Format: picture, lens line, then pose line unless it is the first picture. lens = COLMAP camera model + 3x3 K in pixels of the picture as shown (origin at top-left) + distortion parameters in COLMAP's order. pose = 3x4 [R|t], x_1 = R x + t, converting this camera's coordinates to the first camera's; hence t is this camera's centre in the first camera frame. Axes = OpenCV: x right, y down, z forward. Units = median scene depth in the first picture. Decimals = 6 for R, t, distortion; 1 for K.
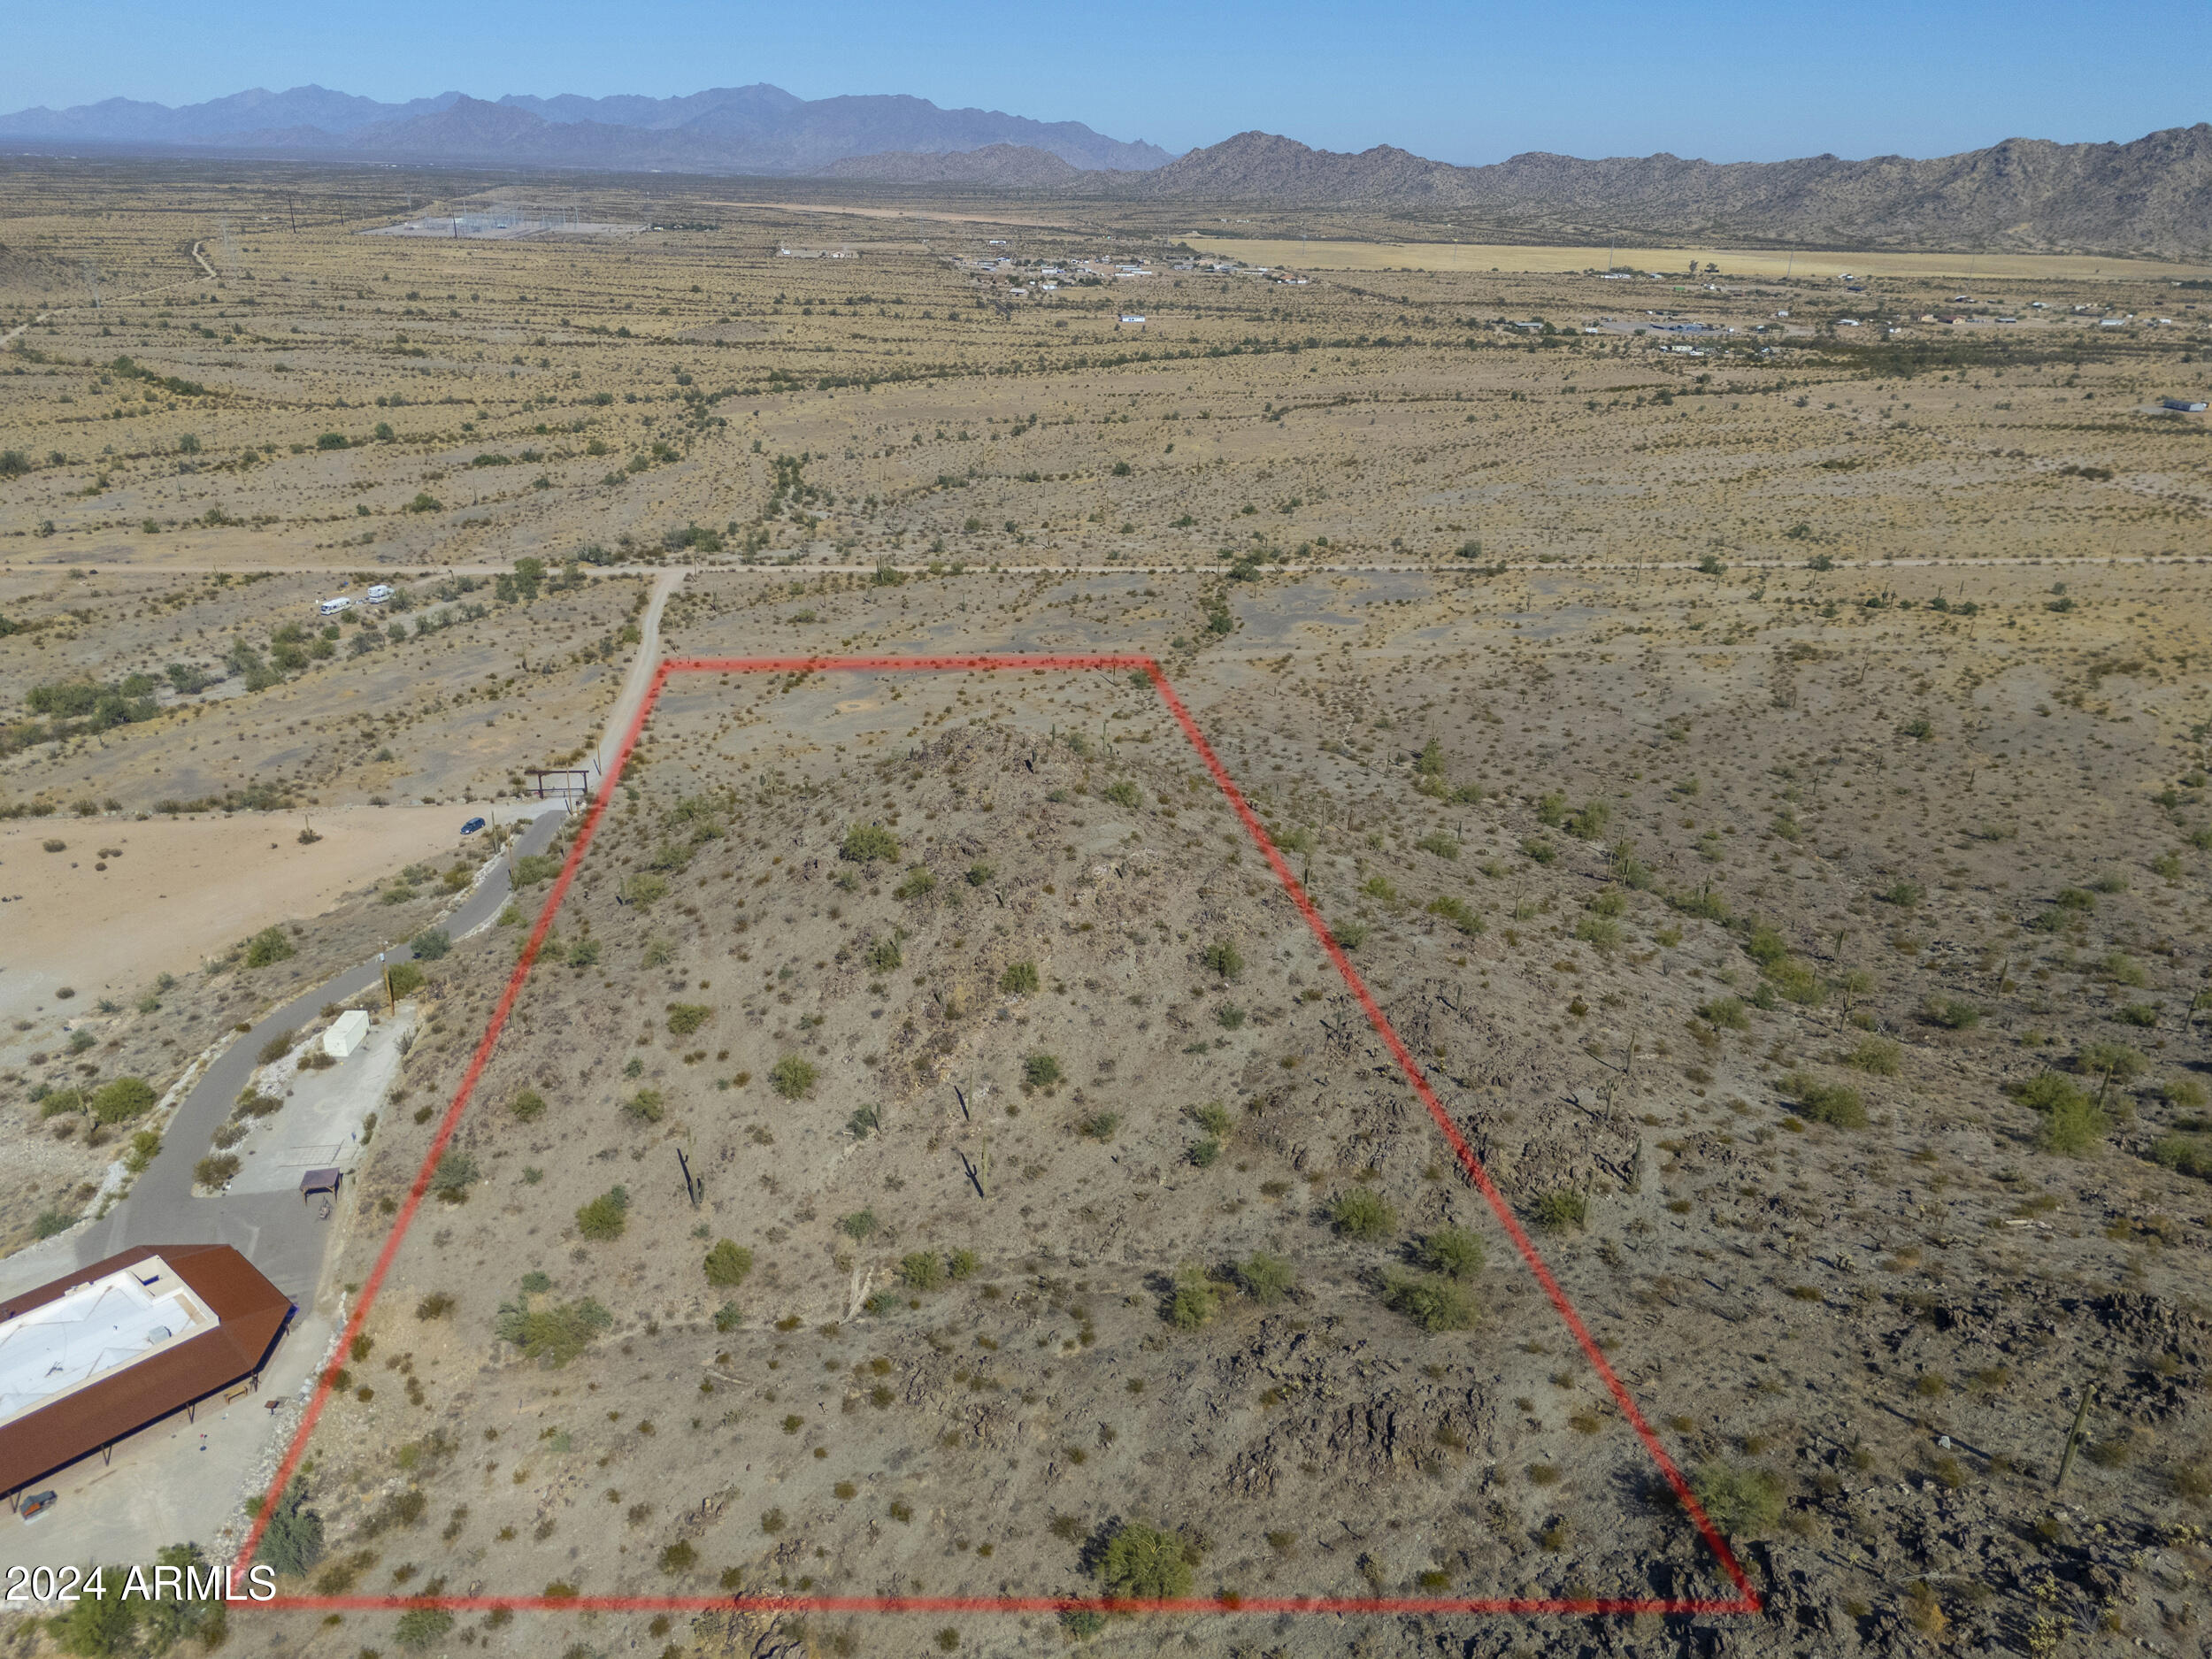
lens RADIAL K [[1620.6, 0, 1115.2], [0, 1620.6, 838.1], [0, 0, 1]] dist [0.084634, -0.086191]
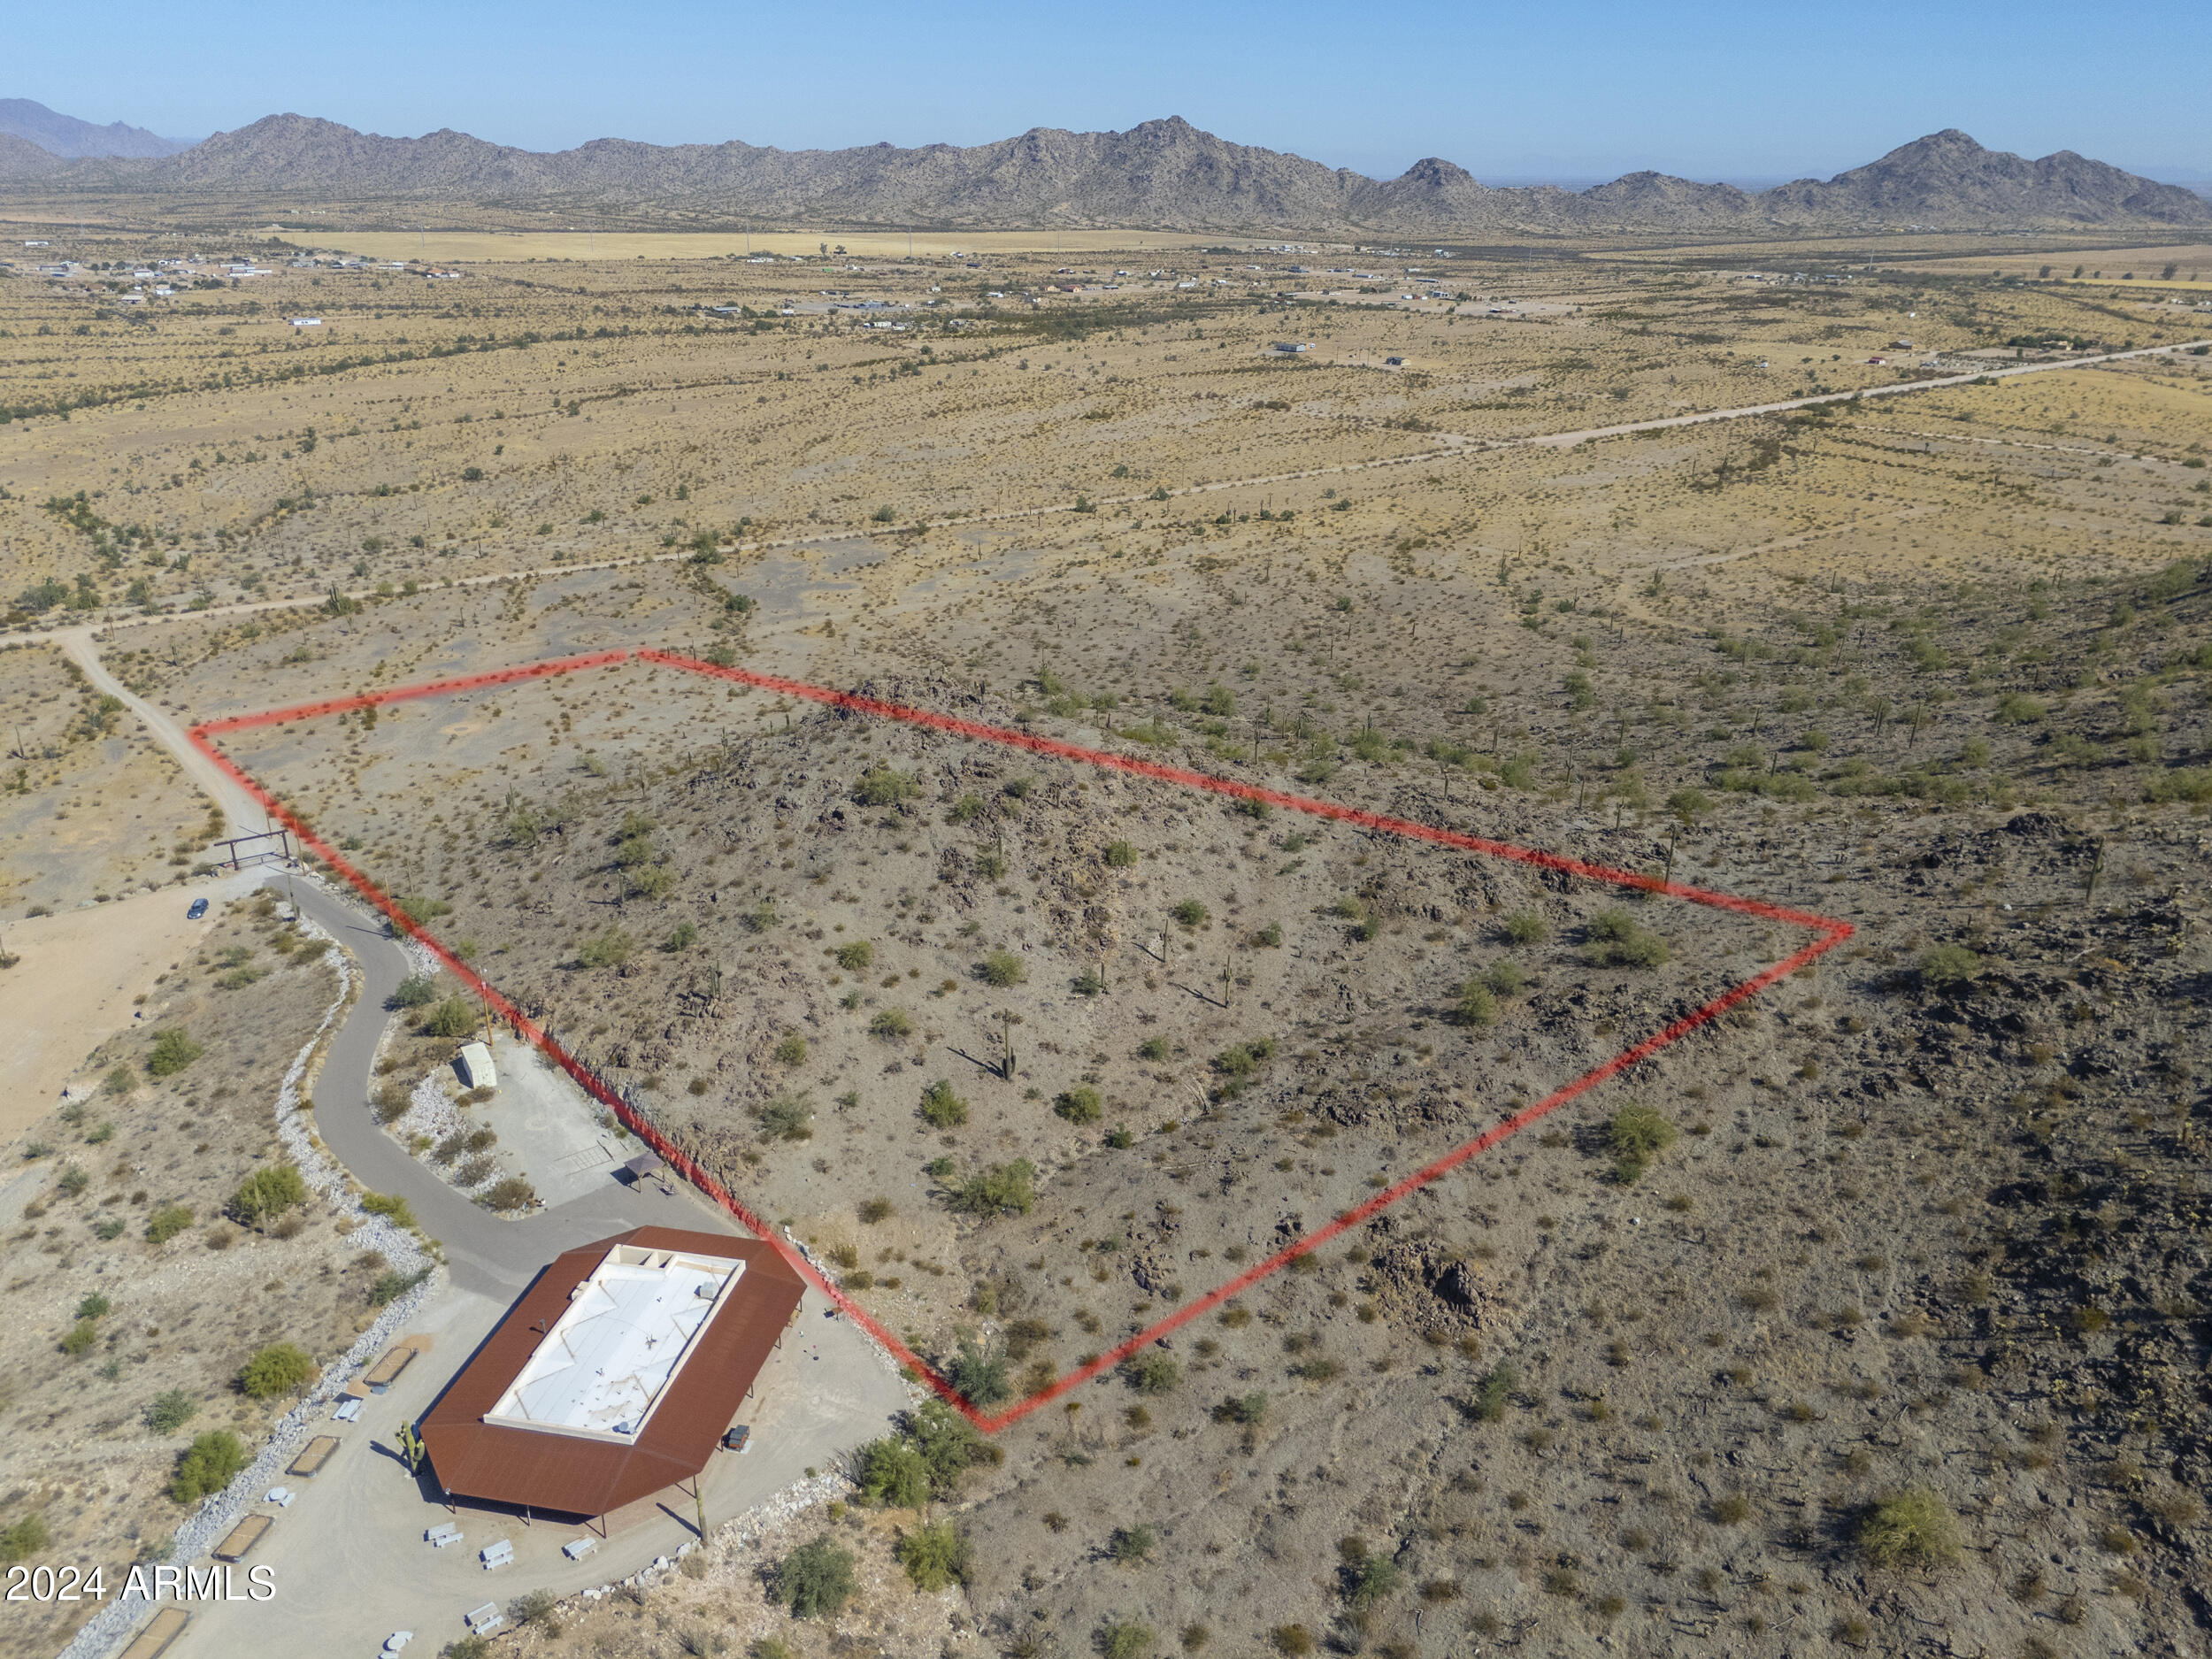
lens RADIAL K [[1620.6, 0, 1114.4], [0, 1620.6, 821.1], [0, 0, 1]] dist [0.084634, -0.086191]
pose [[0.865714, -0.199871, 0.458901, -0.140049], [0.200490, 0.978521, 0.047964, 0.001105], [-0.458631, 0.050482, 0.887192, -0.013345]]
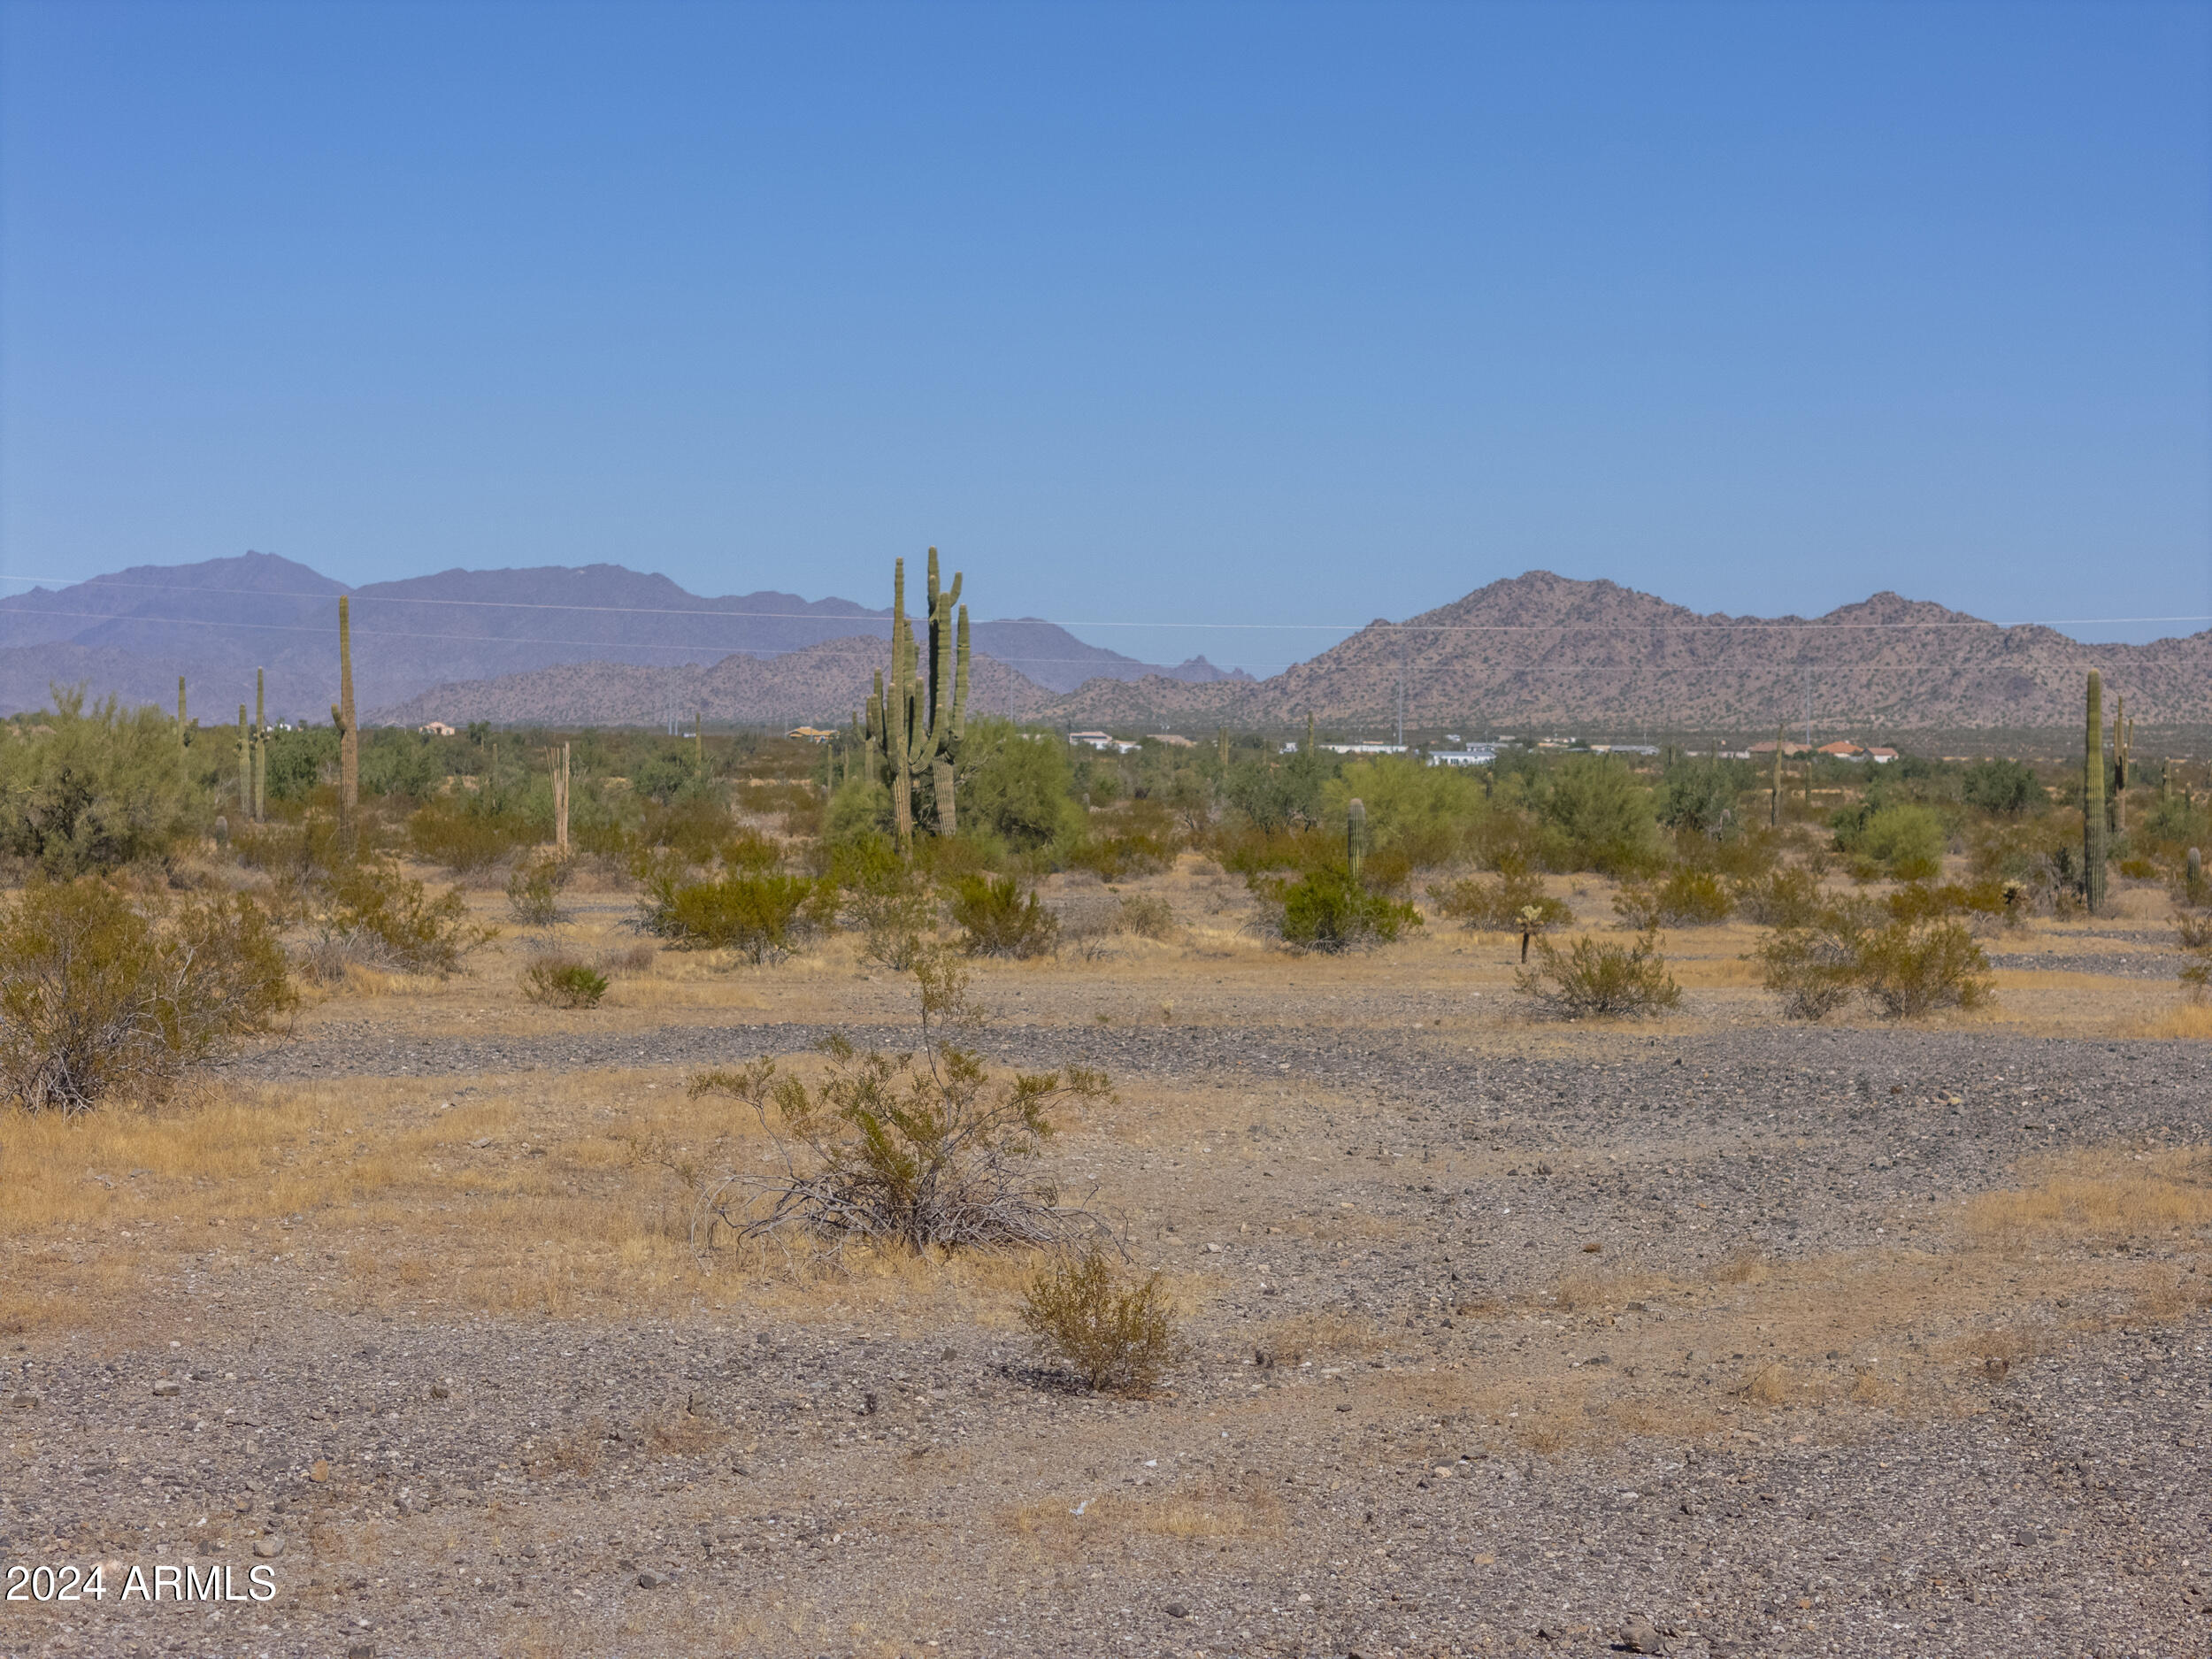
lens RADIAL K [[4429.4, 0, 1114.3], [0, 4429.4, 833.7], [0, 0, 1]] dist [-0.145515, 0.000000]
pose [[0.999890, -0.014793, -0.000927, -0.099457], [0.013458, 0.932313, -0.361403, -0.046609], [0.006210, 0.361351, 0.932409, 0.536856]]
